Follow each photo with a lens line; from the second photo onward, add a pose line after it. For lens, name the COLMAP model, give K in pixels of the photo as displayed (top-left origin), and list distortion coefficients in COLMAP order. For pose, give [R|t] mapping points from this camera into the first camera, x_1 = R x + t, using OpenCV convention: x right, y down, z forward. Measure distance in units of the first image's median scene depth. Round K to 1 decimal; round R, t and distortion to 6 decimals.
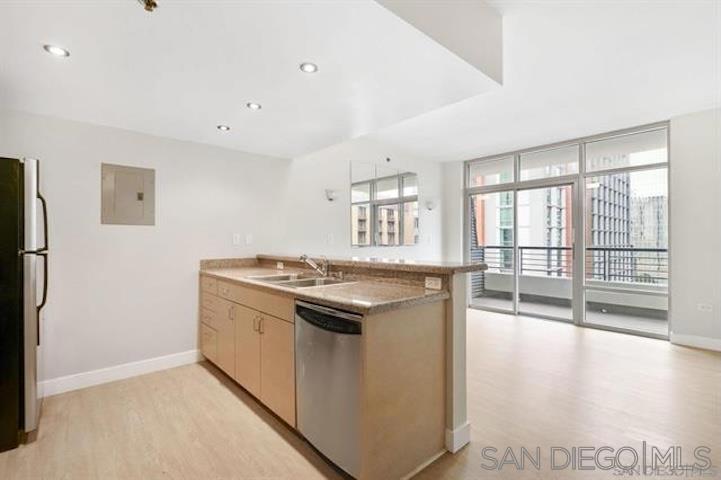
lens RADIAL K [[332.6, 0, 362.5], [0, 332.6, 239.2], [0, 0, 1]] dist [-0.000628, 0.001128]
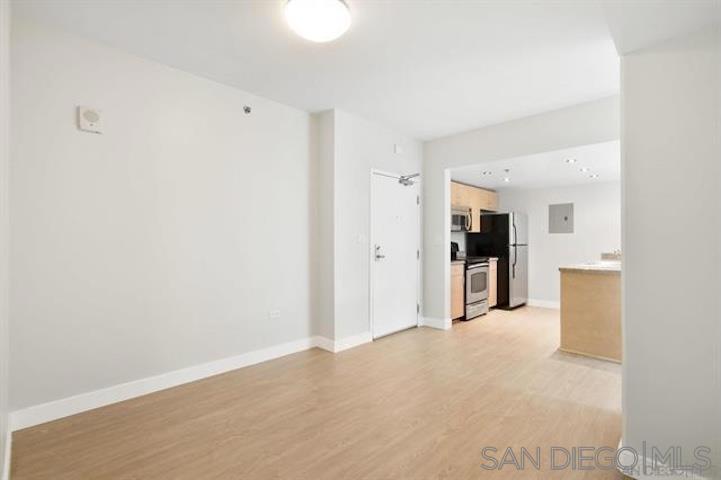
lens RADIAL K [[332.6, 0, 362.5], [0, 332.6, 239.2], [0, 0, 1]] dist [-0.000628, 0.001128]
pose [[0.062631, -0.007788, -0.998006, 1.340485], [0.002158, 0.999968, -0.007668, 0.005771], [0.998034, -0.001673, 0.062646, -0.344704]]
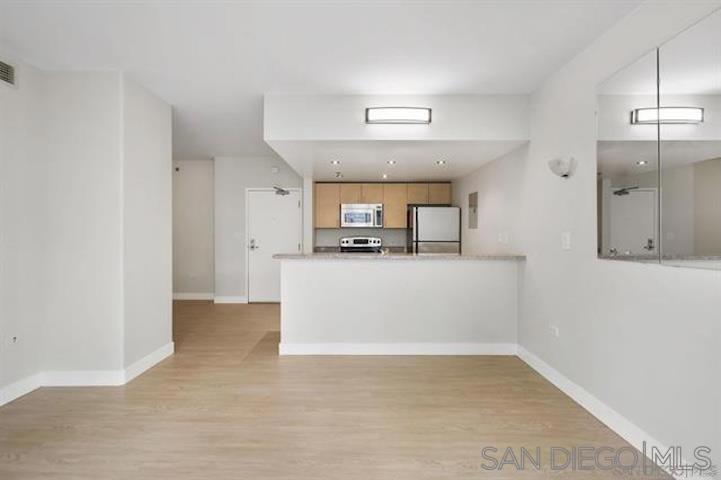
lens RADIAL K [[335.7, 0, 353.8], [0, 335.7, 232.6], [0, 0, 1]] dist [-0.000075, 0.000537]
pose [[-0.674565, -0.002579, -0.738211, 1.025562], [-0.001923, 0.999997, -0.001736, -0.021174], [0.738213, 0.000249, -0.674567, 1.864910]]
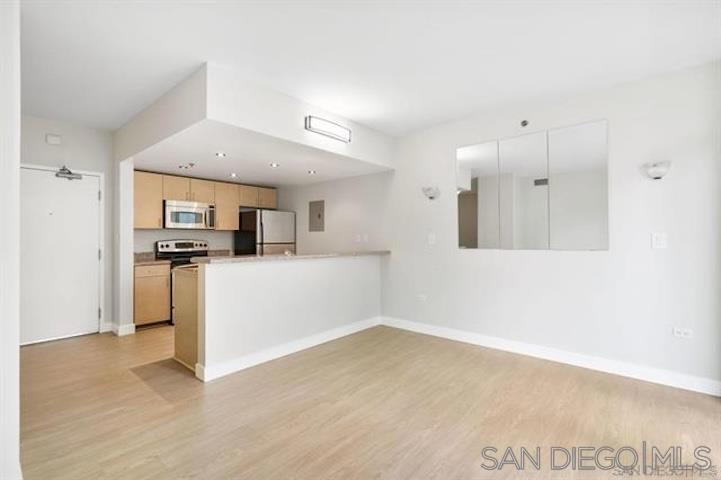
lens RADIAL K [[332.6, 0, 362.5], [0, 332.6, 239.2], [0, 0, 1]] dist [-0.000628, 0.001128]
pose [[0.132421, 0.004780, -0.991182, 1.377090], [0.001222, 0.999987, 0.004986, -0.007975], [0.991193, -0.001872, 0.132413, 1.115159]]
